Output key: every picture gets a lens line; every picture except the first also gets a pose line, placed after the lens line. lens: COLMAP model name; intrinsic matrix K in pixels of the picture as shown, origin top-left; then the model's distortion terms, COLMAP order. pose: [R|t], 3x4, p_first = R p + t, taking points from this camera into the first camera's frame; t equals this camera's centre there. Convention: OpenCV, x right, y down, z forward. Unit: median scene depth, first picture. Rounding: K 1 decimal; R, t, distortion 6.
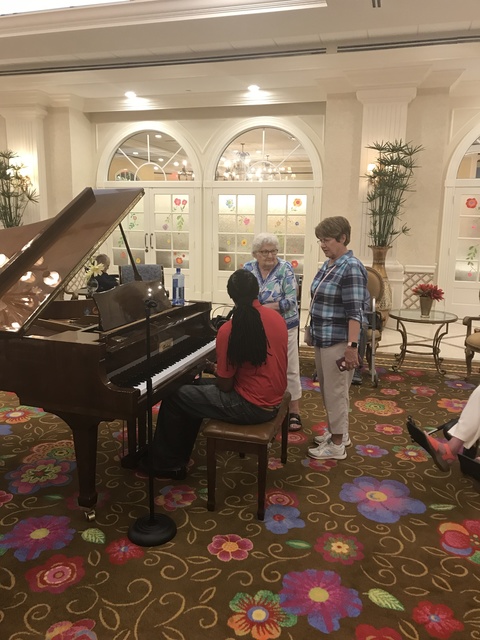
lens RADIAL K [[522.9, 0, 245.7], [0, 522.9, 311.8], [0, 0, 1]] dist [0.037225, -0.026155]
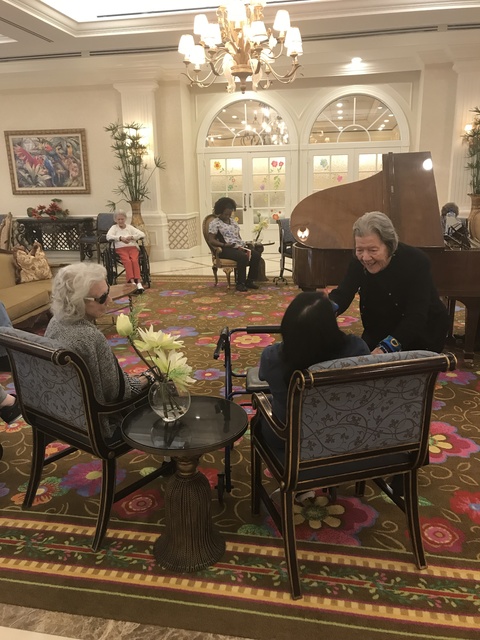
lens RADIAL K [[522.9, 0, 243.6], [0, 522.9, 315.5], [0, 0, 1]] dist [0.037225, -0.026155]
pose [[0.993912, -0.062427, 0.090782, -0.423701], [0.055289, 0.995331, 0.079120, 0.029880], [-0.095298, -0.073619, 0.992723, -0.186727]]
